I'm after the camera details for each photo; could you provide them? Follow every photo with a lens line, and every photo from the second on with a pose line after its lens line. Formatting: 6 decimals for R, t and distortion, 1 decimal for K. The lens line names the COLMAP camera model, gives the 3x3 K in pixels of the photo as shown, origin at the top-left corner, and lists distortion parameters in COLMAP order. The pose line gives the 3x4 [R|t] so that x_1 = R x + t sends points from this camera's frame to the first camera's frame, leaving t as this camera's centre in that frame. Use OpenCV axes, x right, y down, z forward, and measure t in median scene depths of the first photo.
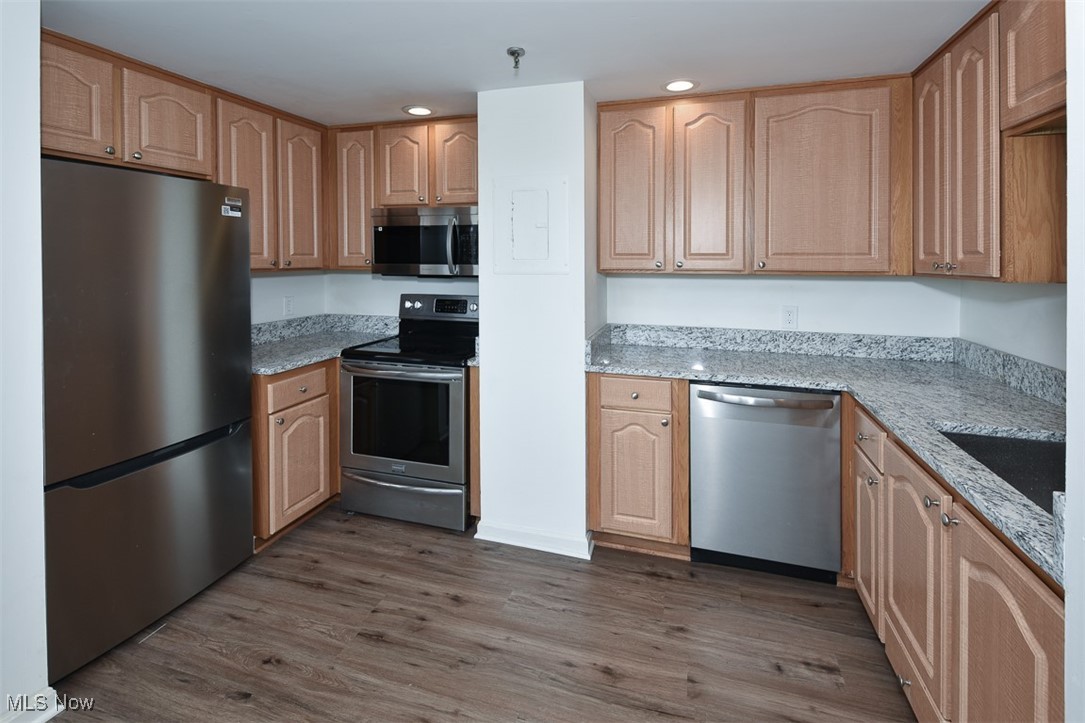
lens RADIAL K [[493.8, 0, 540.8], [0, 493.8, 269.3], [0, 0, 1]] dist [0.011960, -0.000437]
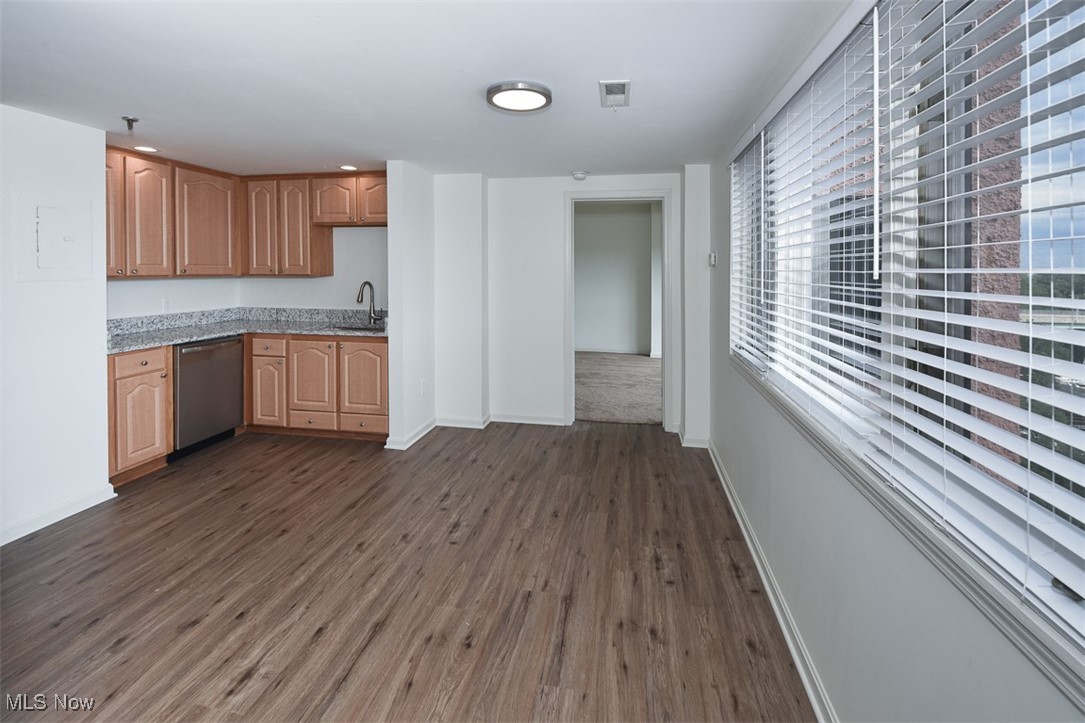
lens RADIAL K [[485.6, 0, 542.2], [0, 485.6, 282.0], [0, 0, 1]] dist [-0.001043, -0.001012]
pose [[-0.112311, -0.029635, 0.993231, -1.233077], [0.016616, 0.999359, 0.031697, -0.004543], [-0.993534, 0.020063, -0.111747, 0.008242]]
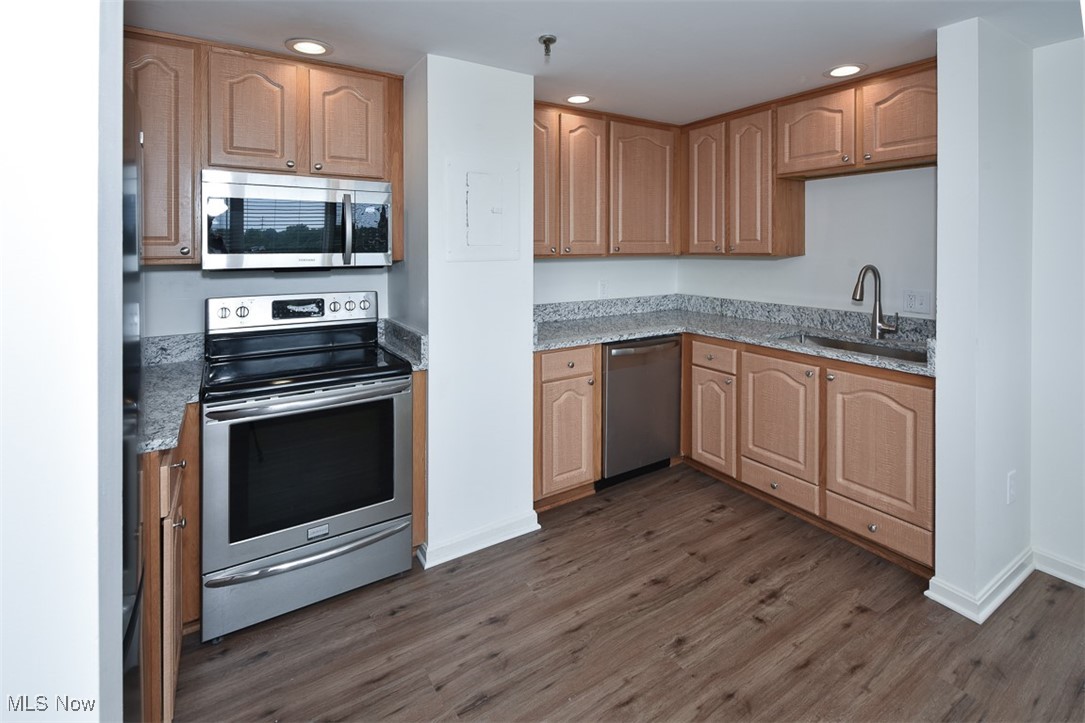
lens RADIAL K [[498.7, 0, 543.3], [0, 498.7, 257.0], [0, 0, 1]] dist [0.009554, -0.000151]
pose [[0.650956, -0.020484, 0.758839, -0.666326], [0.021722, 0.999729, 0.008353, -0.003548], [-0.758805, 0.011046, 0.651224, 0.277727]]
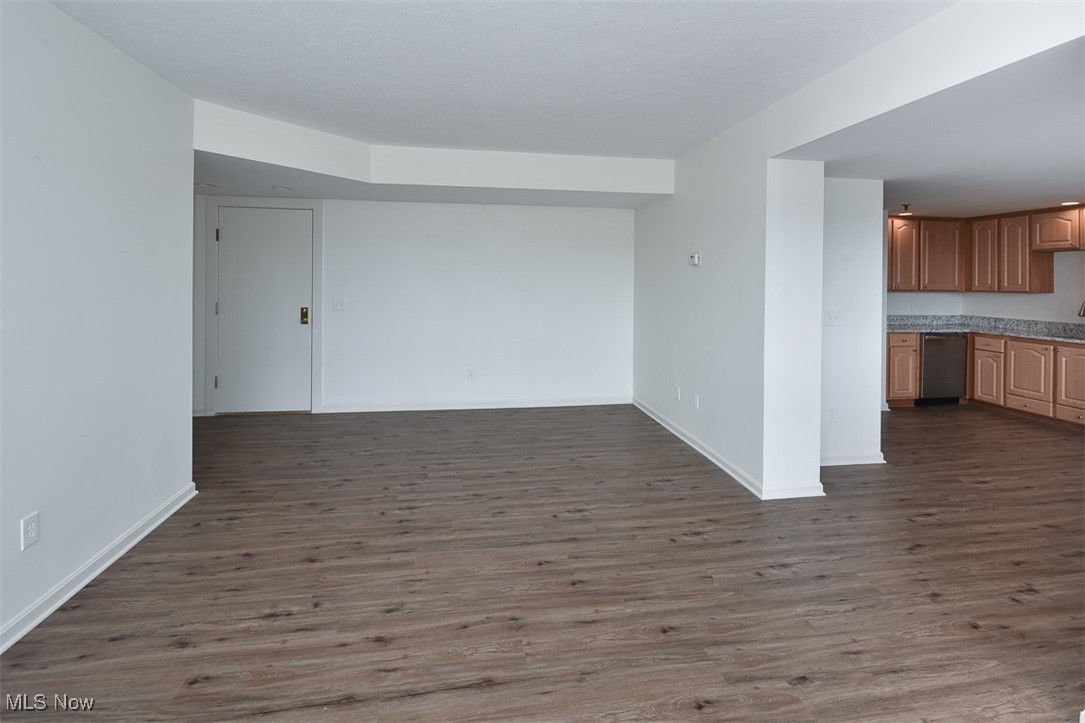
lens RADIAL K [[494.5, 0, 538.8], [0, 494.5, 278.3], [0, 0, 1]] dist [-0.000919, -0.001137]
pose [[0.900218, 0.009814, 0.435330, -2.351011], [-0.000390, 0.999764, -0.021731, 0.000111], [-0.435440, 0.019392, 0.900009, -0.397136]]
